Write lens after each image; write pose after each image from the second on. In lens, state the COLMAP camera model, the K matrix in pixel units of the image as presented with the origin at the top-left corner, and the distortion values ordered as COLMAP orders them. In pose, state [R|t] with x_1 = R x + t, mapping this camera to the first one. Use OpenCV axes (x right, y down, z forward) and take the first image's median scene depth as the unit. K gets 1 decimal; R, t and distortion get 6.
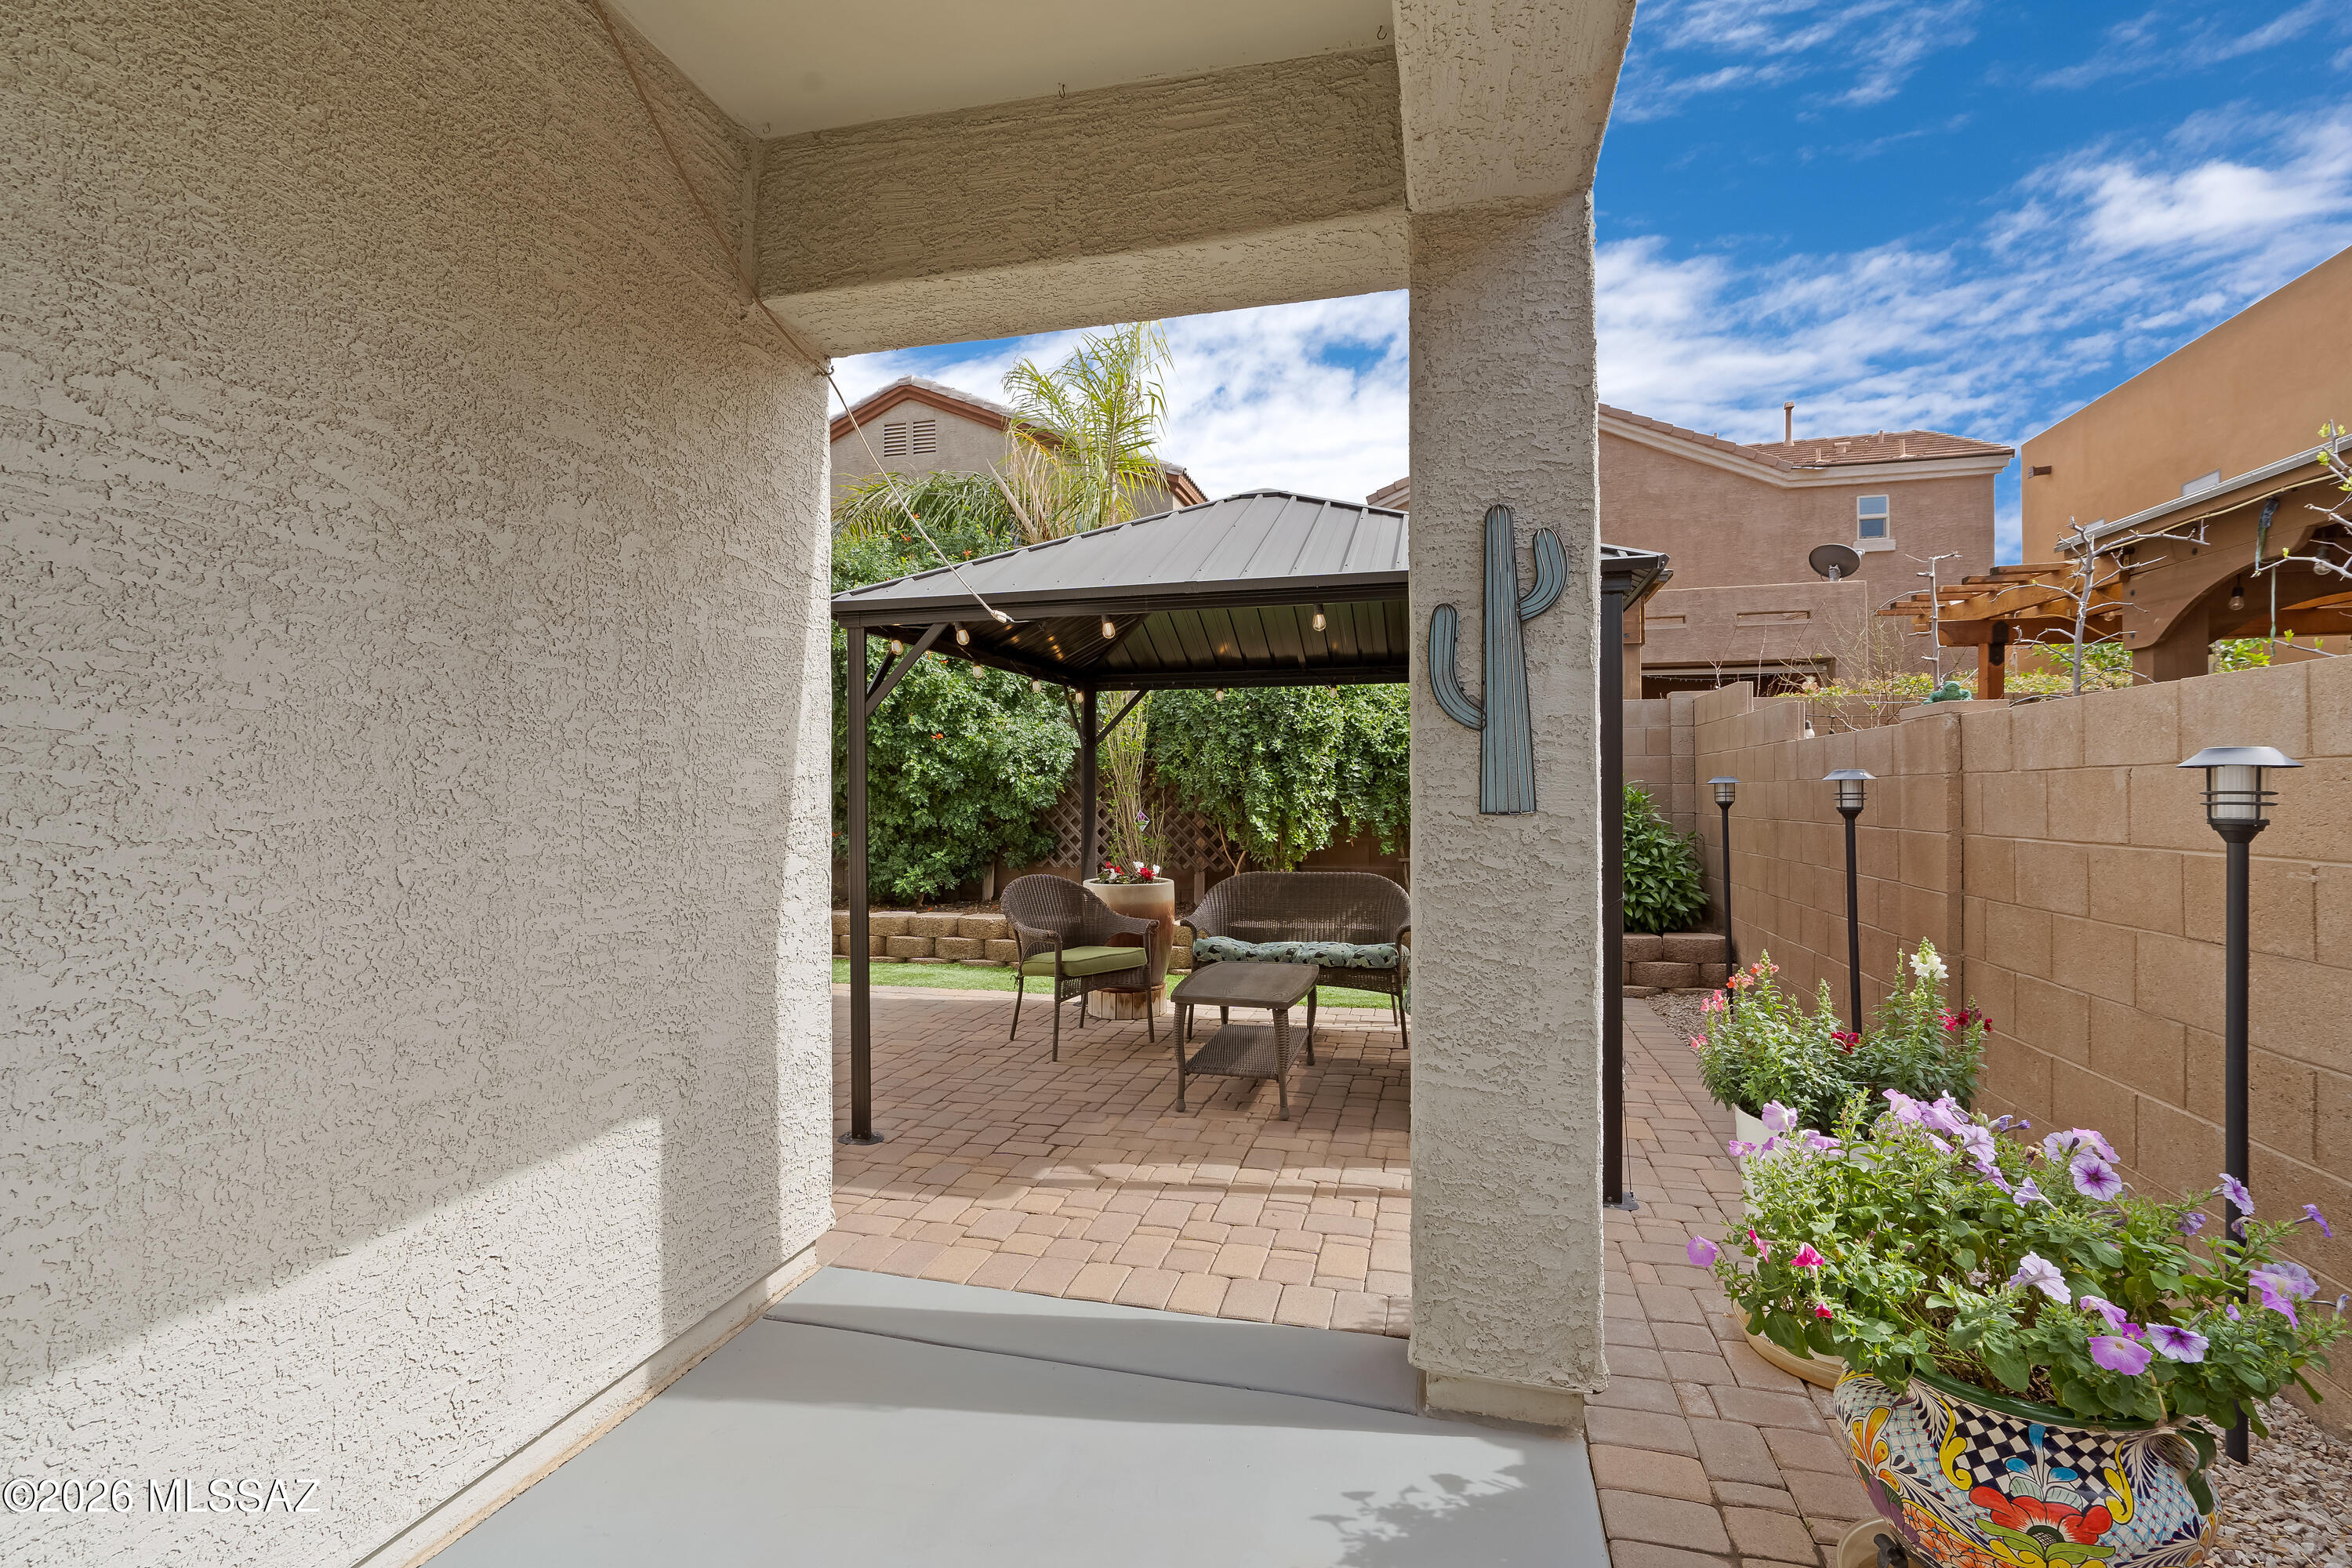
lens RADIAL K [[1079.6, 0, 1193.9], [0, 1079.6, 784.3], [0, 0, 1]] dist [-0.005789, 0.003578]
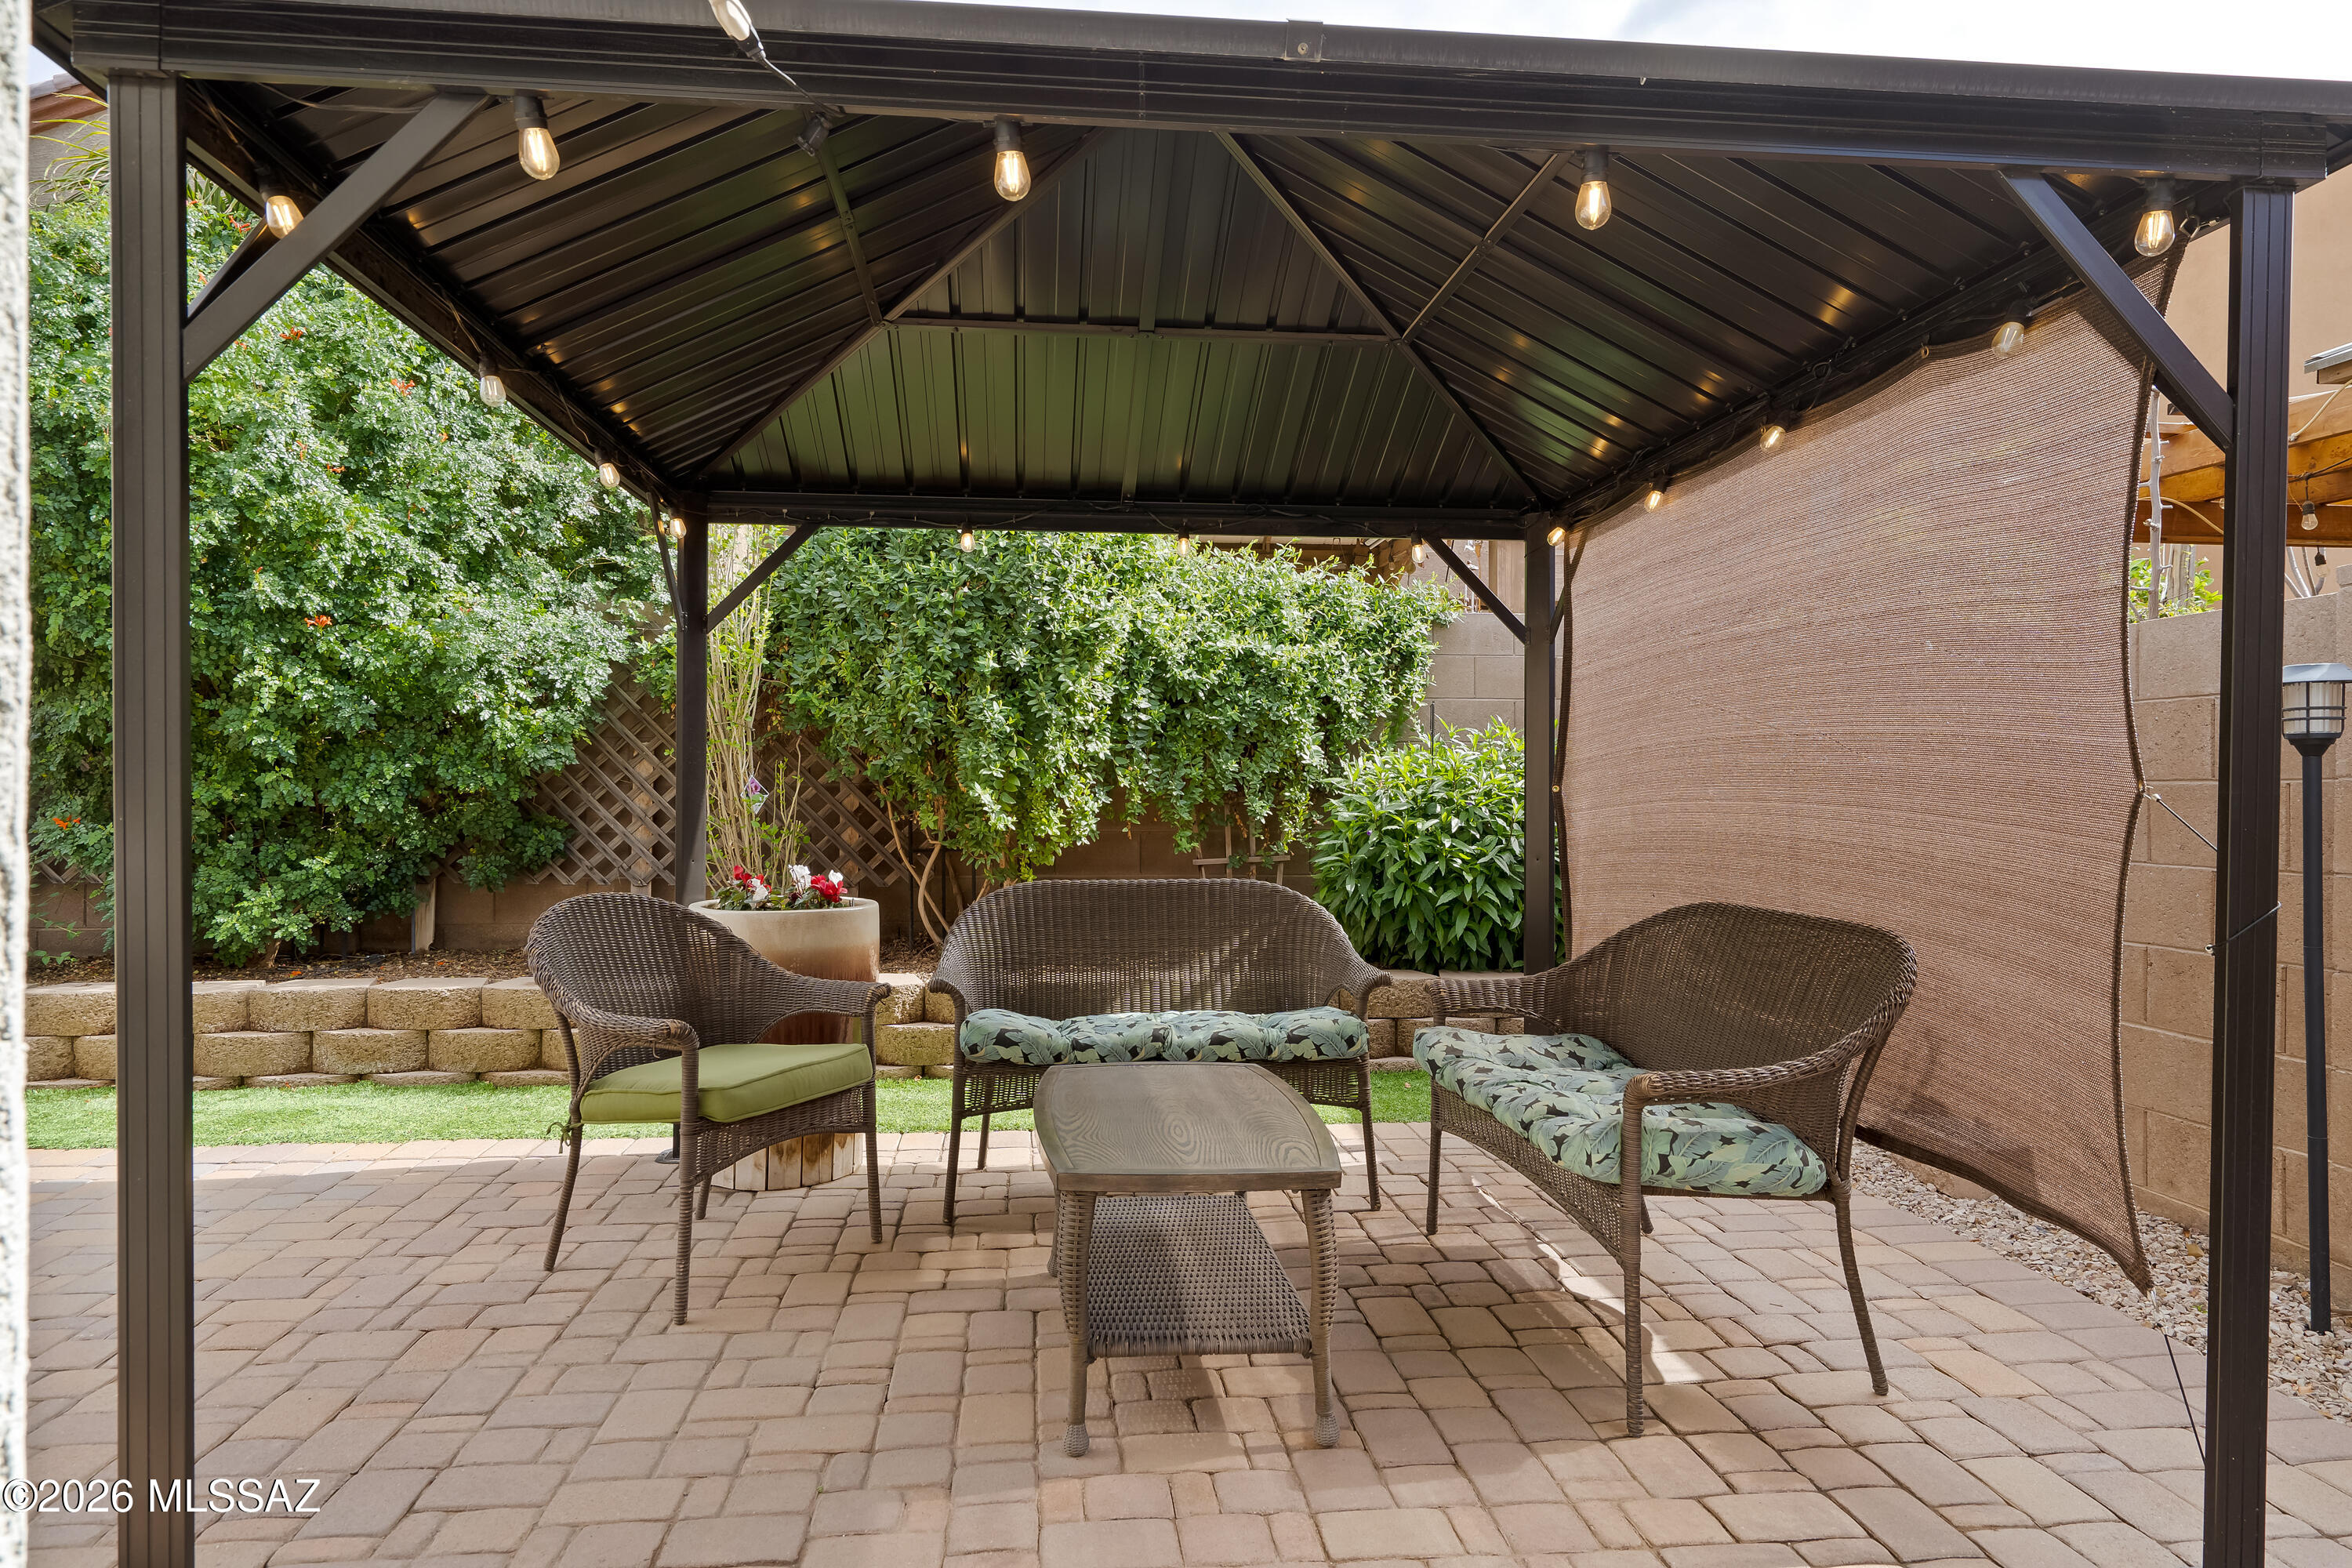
lens RADIAL K [[1378.2, 0, 1155.3], [0, 1378.2, 791.8], [0, 0, 1]] dist [0.009364, -0.000741]
pose [[0.941049, 0.006497, 0.338207, -0.094442], [-0.008633, 0.999951, 0.004810, 0.027876], [-0.338159, -0.007446, 0.941060, 0.286960]]
